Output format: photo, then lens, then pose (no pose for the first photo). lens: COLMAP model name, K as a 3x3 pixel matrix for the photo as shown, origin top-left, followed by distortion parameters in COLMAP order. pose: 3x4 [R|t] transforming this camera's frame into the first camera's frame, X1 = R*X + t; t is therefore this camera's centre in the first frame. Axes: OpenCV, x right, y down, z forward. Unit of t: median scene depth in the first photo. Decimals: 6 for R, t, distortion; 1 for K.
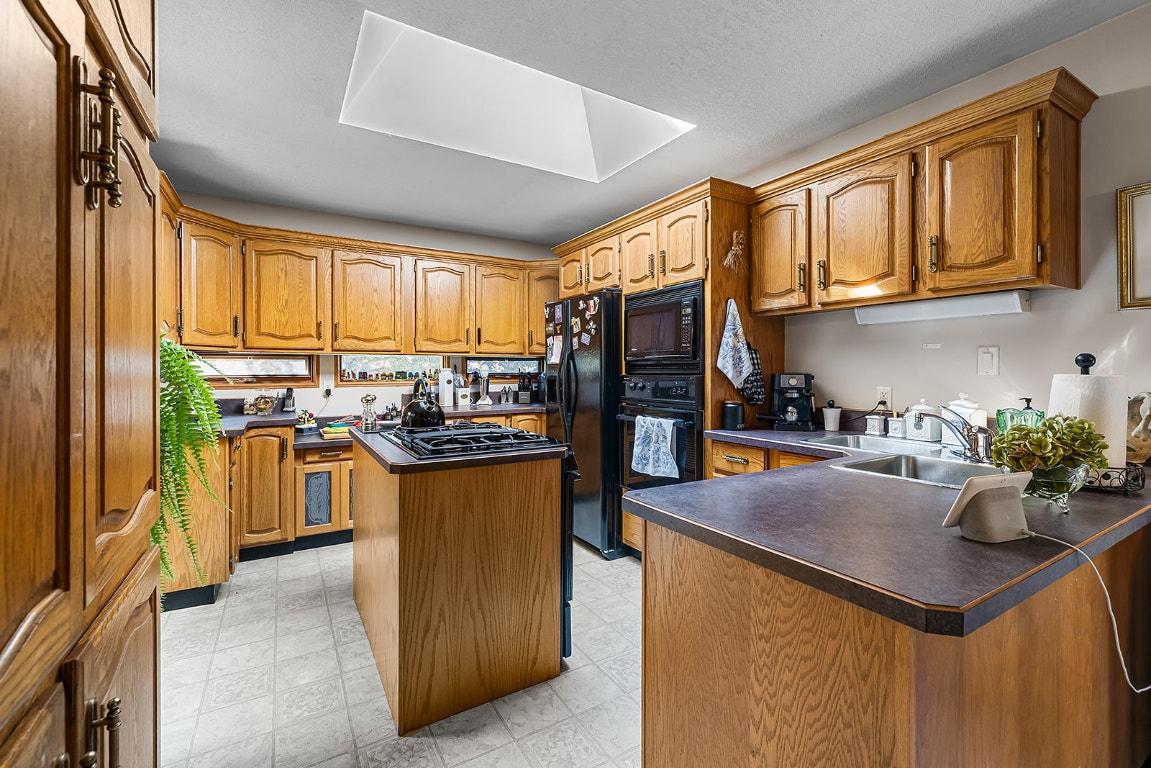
lens RADIAL K [[485.4, 0, 571.8], [0, 485.4, 375.0], [0, 0, 1]] dist [-0.002581, 0.000432]
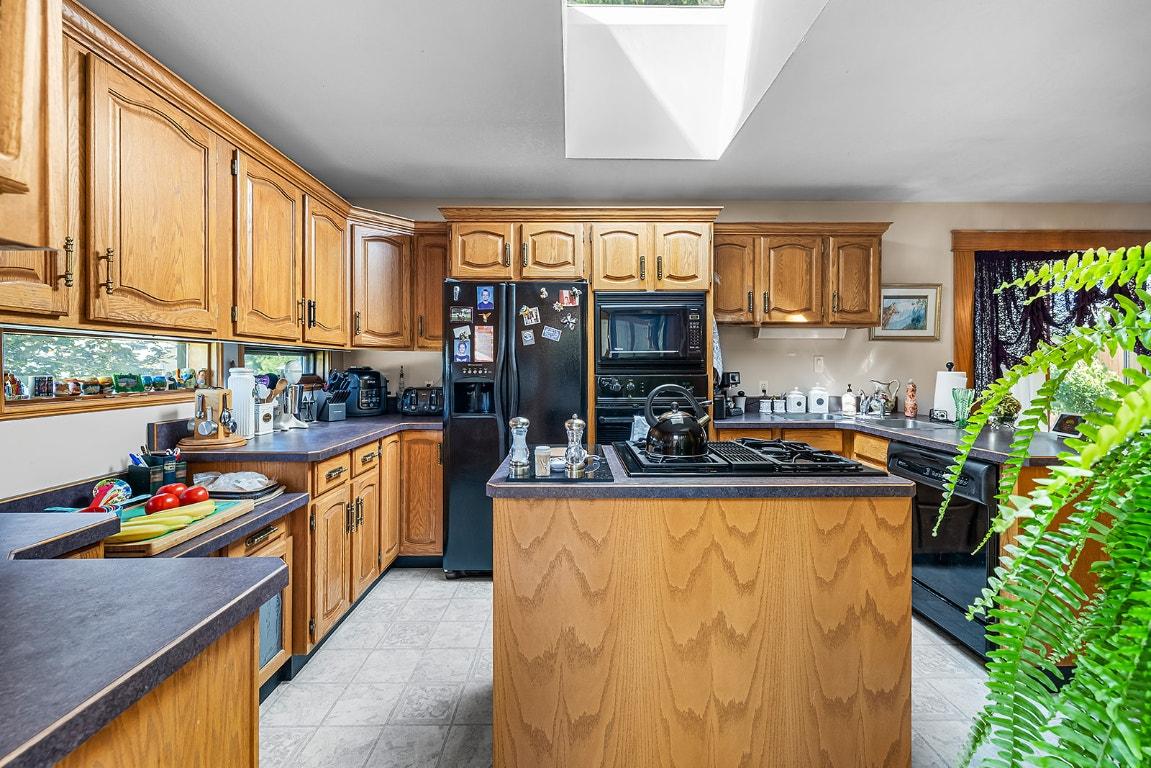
lens RADIAL K [[485.4, 0, 574.7], [0, 485.4, 373.2], [0, 0, 1]] dist [-0.002581, 0.000432]
pose [[0.501825, -0.010205, 0.864909, -0.705008], [0.010352, 0.999930, 0.005792, -0.009944], [-0.864907, 0.006047, 0.501895, 0.549010]]
